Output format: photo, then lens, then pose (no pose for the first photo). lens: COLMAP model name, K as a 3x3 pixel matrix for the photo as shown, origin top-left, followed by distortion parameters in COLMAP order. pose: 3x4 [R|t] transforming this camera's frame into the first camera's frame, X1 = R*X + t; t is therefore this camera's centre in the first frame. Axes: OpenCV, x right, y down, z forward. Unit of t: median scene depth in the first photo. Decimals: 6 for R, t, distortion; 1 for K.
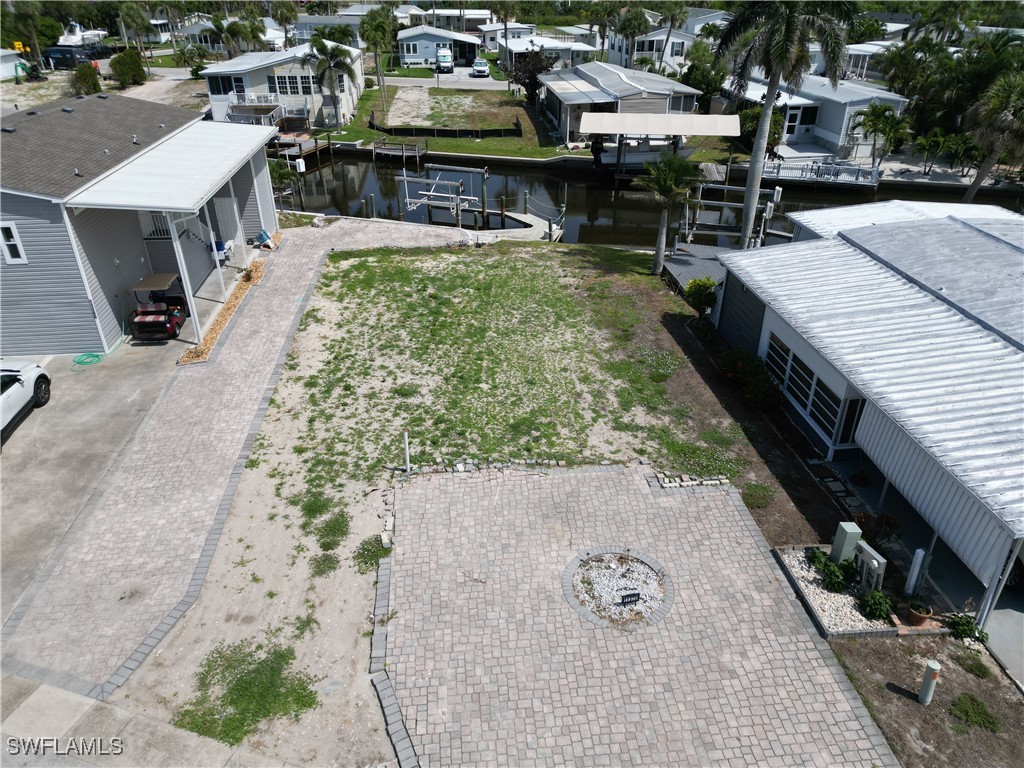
lens RADIAL K [[720.1, 0, 512.0], [0, 720.1, 384.0], [0, 0, 1]] dist [0.069796, -0.067381]
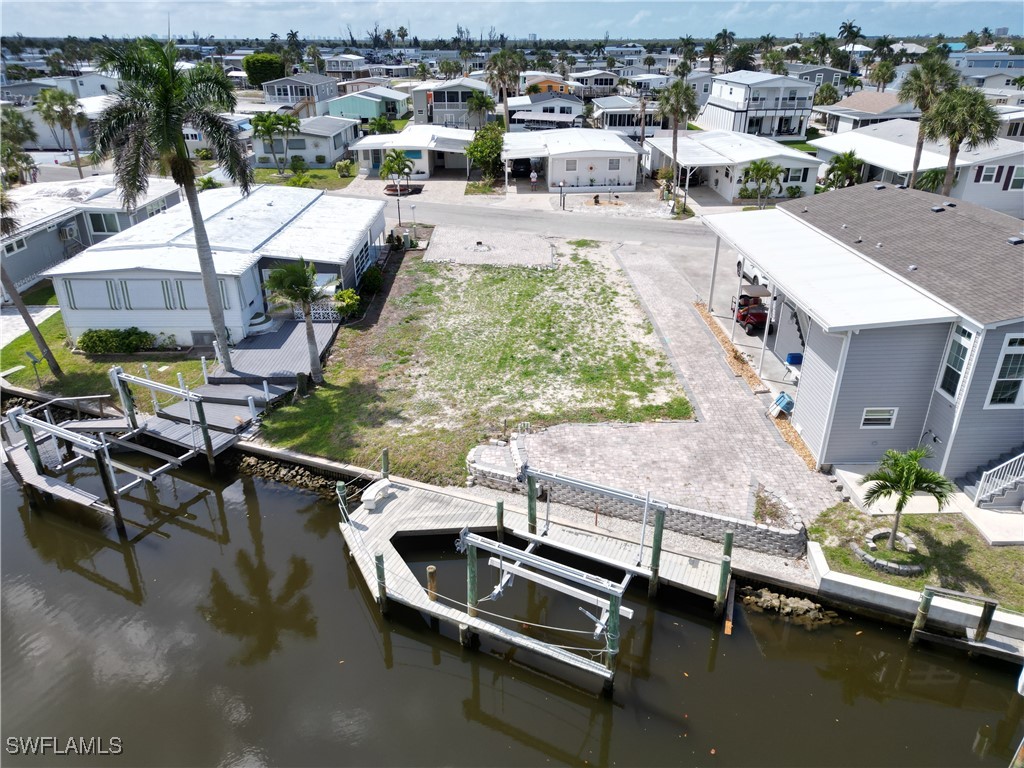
lens RADIAL K [[720.1, 0, 512.0], [0, 720.1, 384.0], [0, 0, 1]] dist [0.069796, -0.067381]
pose [[-0.996249, -0.037025, 0.078207, -0.249050], [0.041770, 0.585755, 0.809411, -1.841919], [-0.075778, 0.809642, -0.582012, 3.153616]]
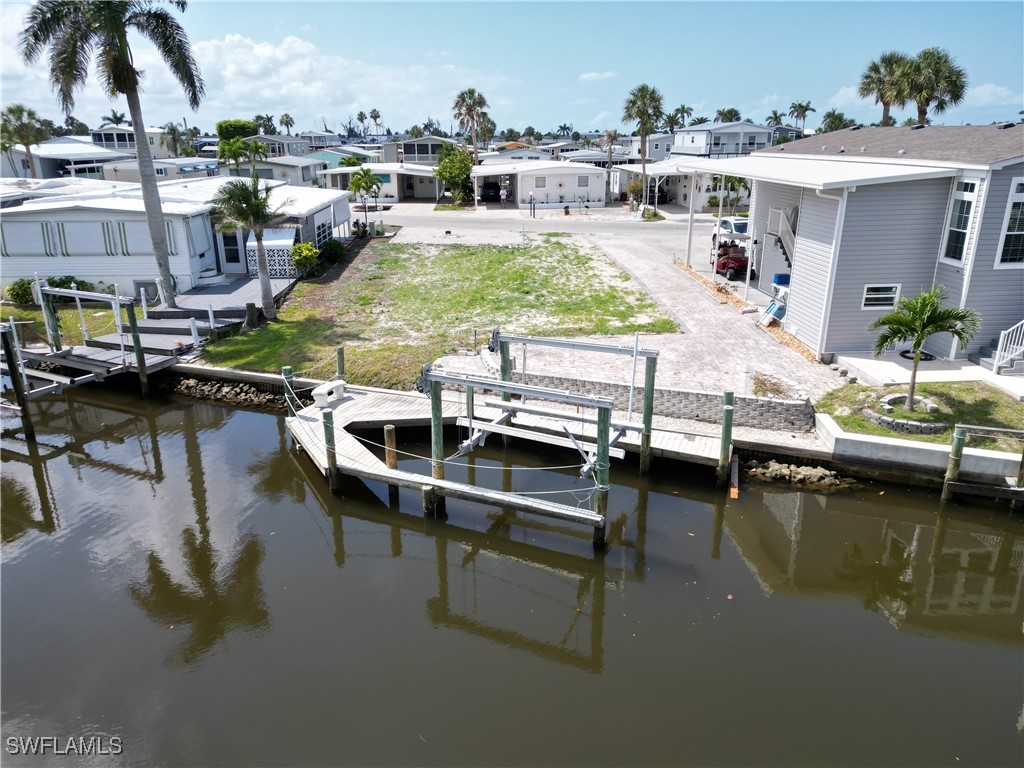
lens RADIAL K [[720.1, 0, 512.0], [0, 720.1, 384.0], [0, 0, 1]] dist [0.069796, -0.067381]
pose [[-0.998920, -0.012191, 0.044832, -0.253037], [0.024938, 0.673481, 0.738783, -1.493591], [-0.039200, 0.739104, -0.672450, 3.350121]]
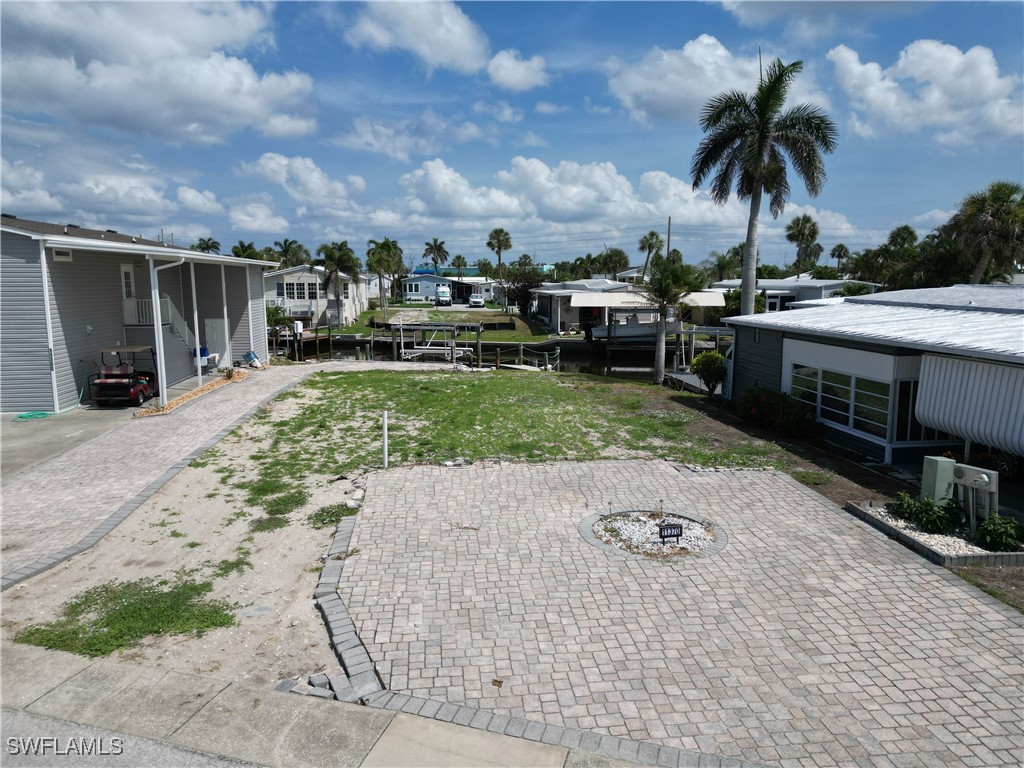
lens RADIAL K [[720.1, 0, 512.0], [0, 720.1, 384.0], [0, 0, 1]] dist [0.069796, -0.067381]
pose [[0.999938, -0.004800, 0.010070, -0.007815], [0.008090, 0.933540, -0.358383, 0.388704], [-0.007680, 0.358442, 0.933520, 0.224409]]
